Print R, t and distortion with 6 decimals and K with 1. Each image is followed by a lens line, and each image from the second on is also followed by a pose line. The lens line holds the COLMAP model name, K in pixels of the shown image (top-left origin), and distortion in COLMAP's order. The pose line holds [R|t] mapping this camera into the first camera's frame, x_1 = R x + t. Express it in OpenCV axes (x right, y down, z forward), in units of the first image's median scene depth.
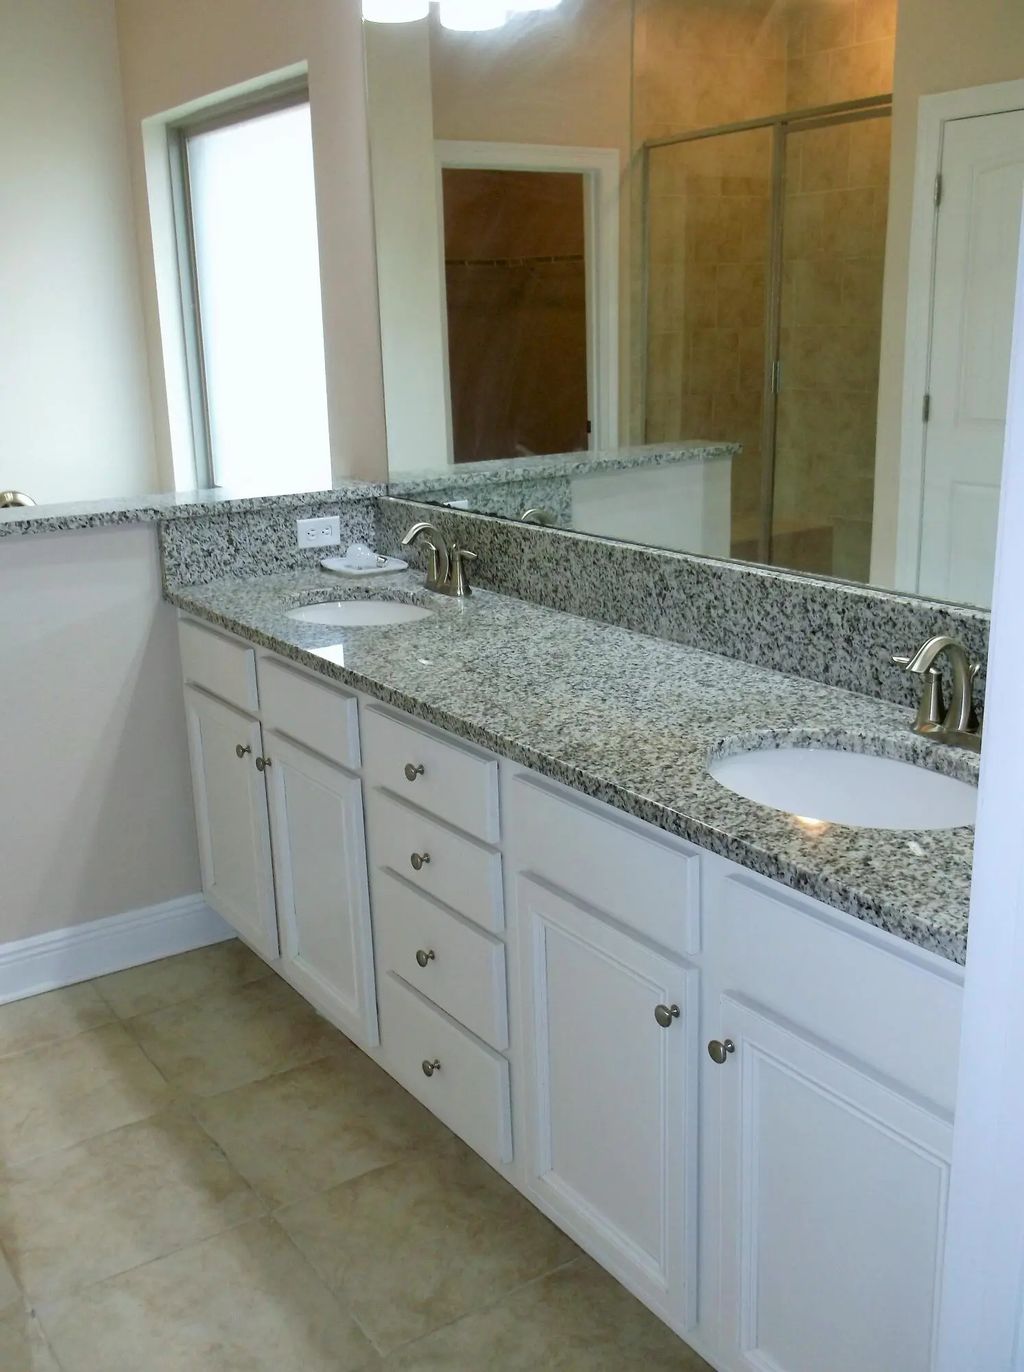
lens RADIAL K [[1370.3, 0, 508.0], [0, 1370.3, 688.2], [0, 0, 1]] dist [0.024994, 0.000000]
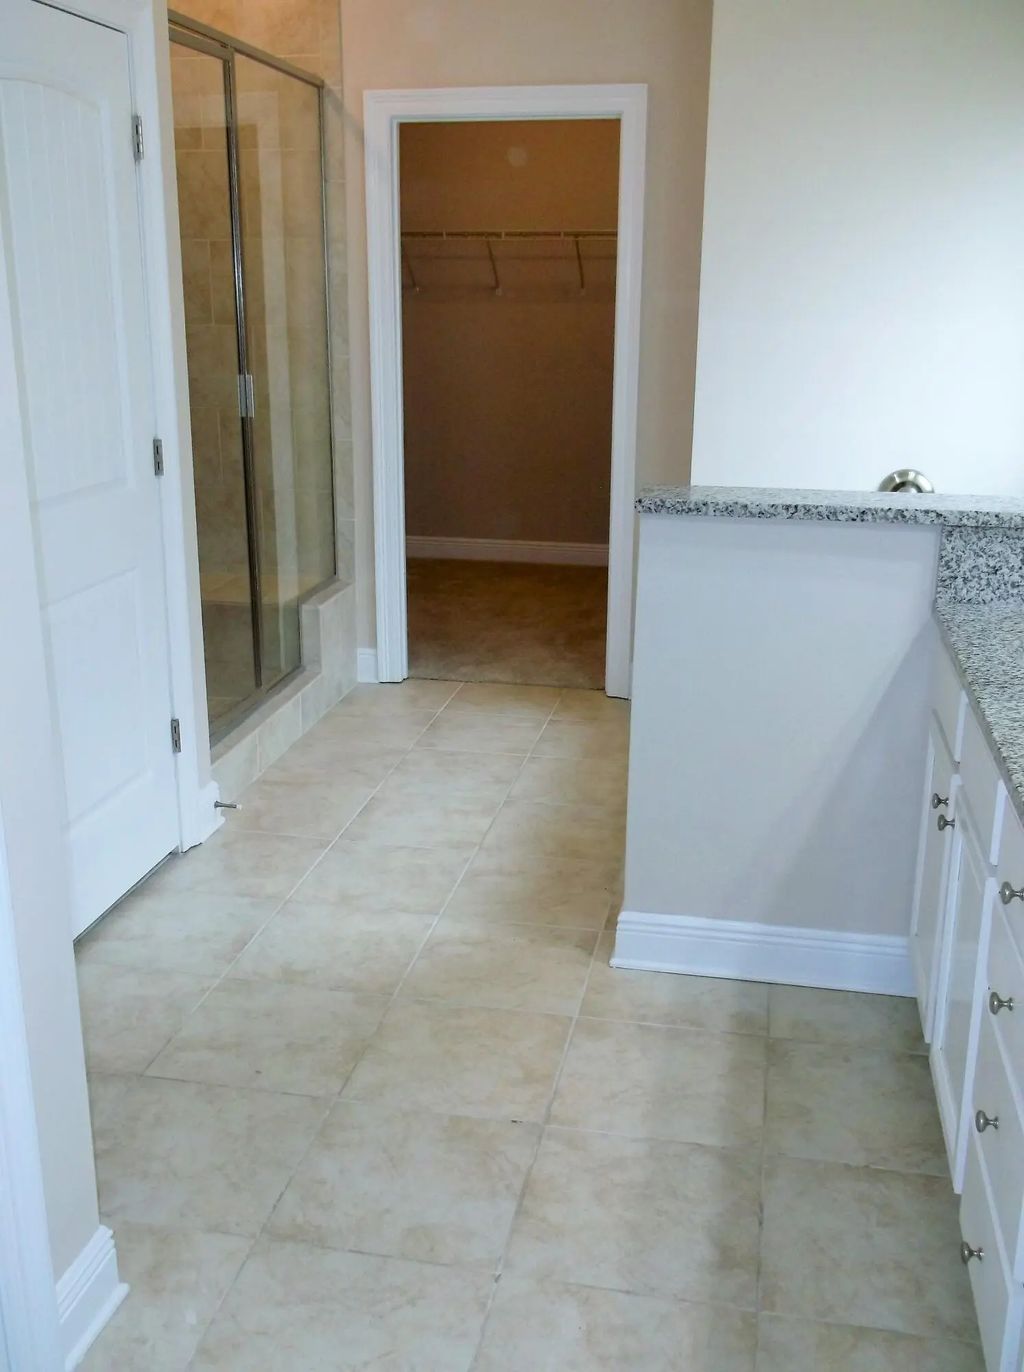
lens RADIAL K [[1370.3, 0, 511.5], [0, 1370.3, 683.0], [0, 0, 1]] dist [0.024994, 0.000000]
pose [[0.710519, 0.230095, -0.664995, 0.168511], [-0.216377, 0.970682, 0.104675, -0.056889], [0.669584, 0.069516, 0.739476, 0.163525]]
